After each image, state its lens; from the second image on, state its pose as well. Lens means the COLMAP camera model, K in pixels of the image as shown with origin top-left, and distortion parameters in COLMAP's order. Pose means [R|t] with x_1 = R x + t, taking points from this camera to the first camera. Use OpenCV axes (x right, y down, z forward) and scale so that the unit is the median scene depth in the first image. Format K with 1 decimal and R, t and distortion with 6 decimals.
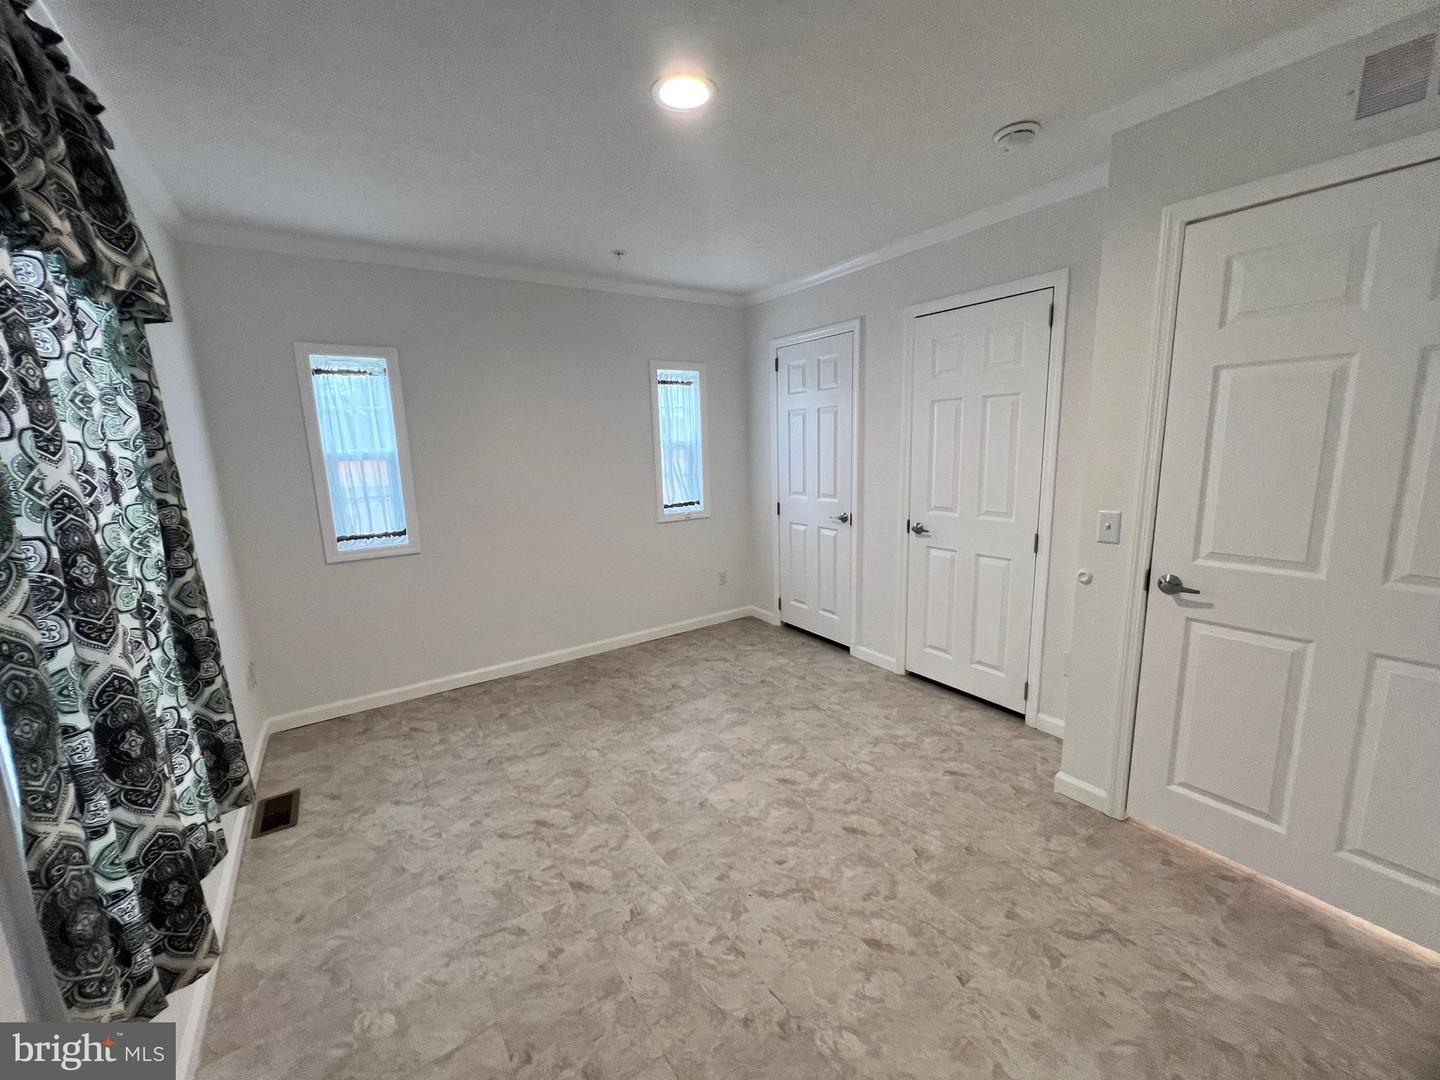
lens RADIAL K [[577.4, 0, 720.0], [0, 577.4, 540.0], [0, 0, 1]] dist [0.000742, 0.000709]
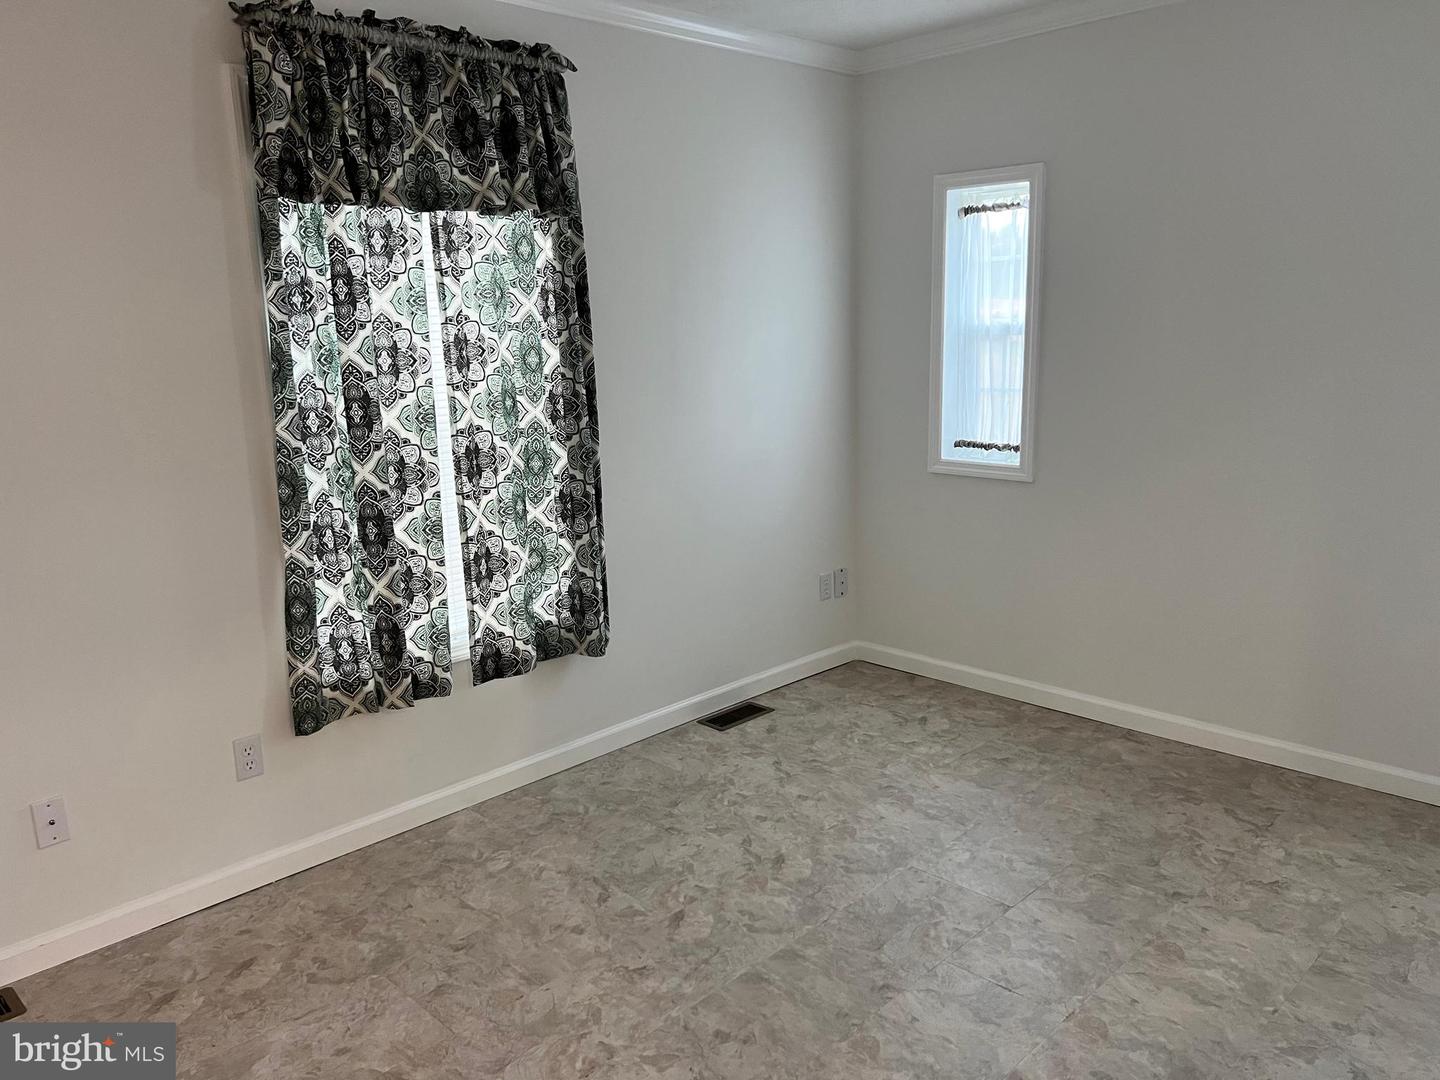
lens RADIAL K [[1093.3, 0, 722.4], [0, 1093.3, 550.6], [0, 0, 1]] dist [0.069192, -0.083775]
pose [[0.188675, 0.232004, -0.954241, 0.754585], [-0.151018, 0.966989, 0.205243, -0.130115], [0.970358, 0.105383, 0.217484, 0.496750]]
